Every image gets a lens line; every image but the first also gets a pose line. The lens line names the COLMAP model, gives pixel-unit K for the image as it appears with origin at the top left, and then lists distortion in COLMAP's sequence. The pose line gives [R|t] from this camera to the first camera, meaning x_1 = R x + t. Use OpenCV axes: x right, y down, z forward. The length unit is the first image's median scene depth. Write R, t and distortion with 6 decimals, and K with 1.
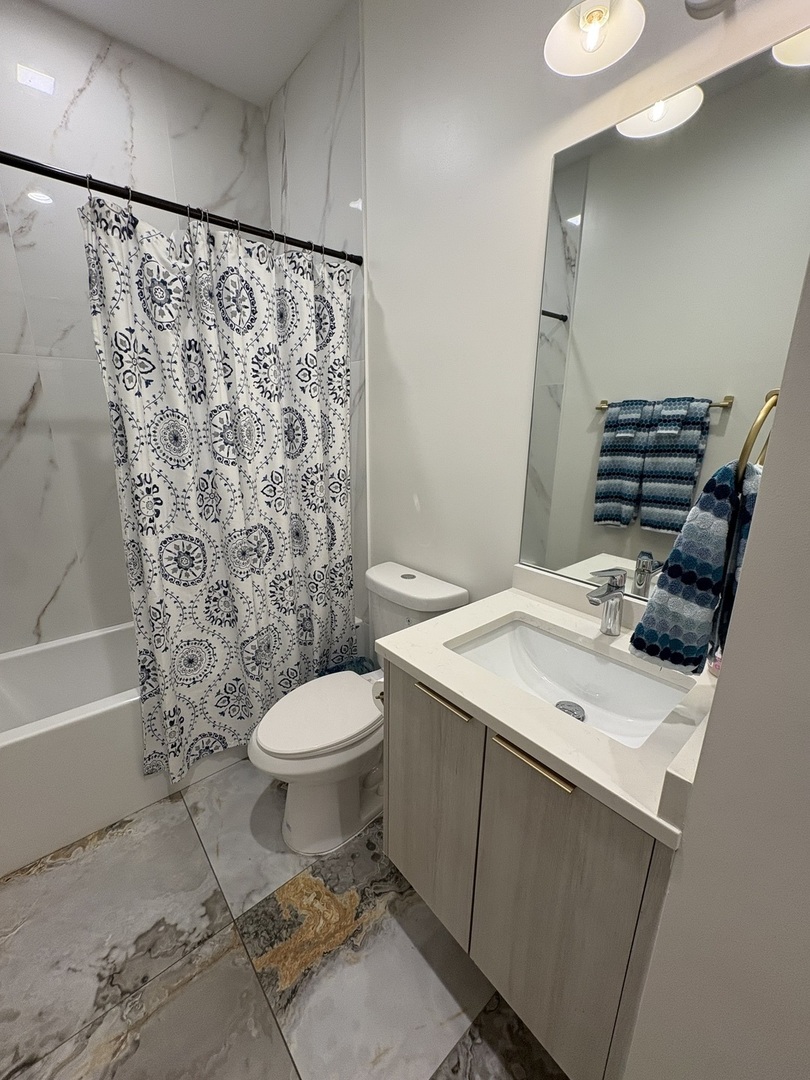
lens RADIAL K [[430.6, 0, 403.7], [0, 430.6, 540.3], [0, 0, 1]] dist [-0.000330, 0.000213]
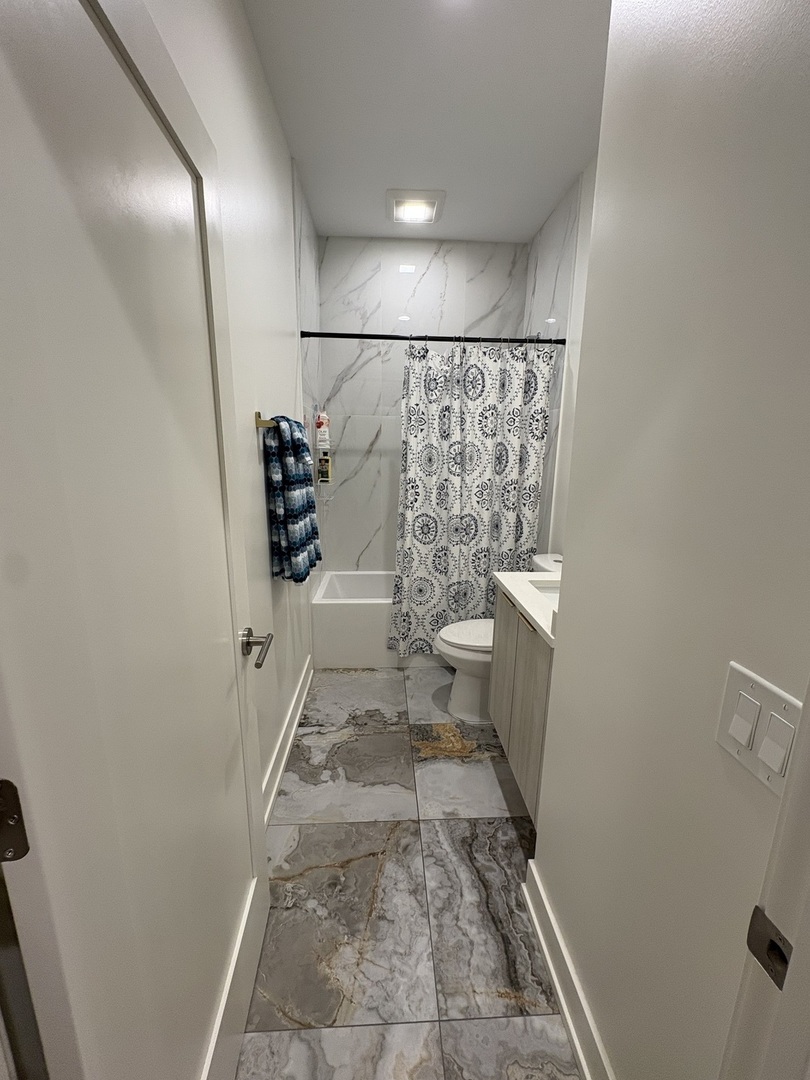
lens RADIAL K [[430.6, 0, 404.1], [0, 430.6, 541.0], [0, 0, 1]] dist [-0.000330, 0.000213]
pose [[0.795990, 0.130864, -0.590995, 0.443191], [-0.168160, 0.985725, -0.008219, 0.119294], [0.581483, 0.105924, 0.806633, -0.436343]]
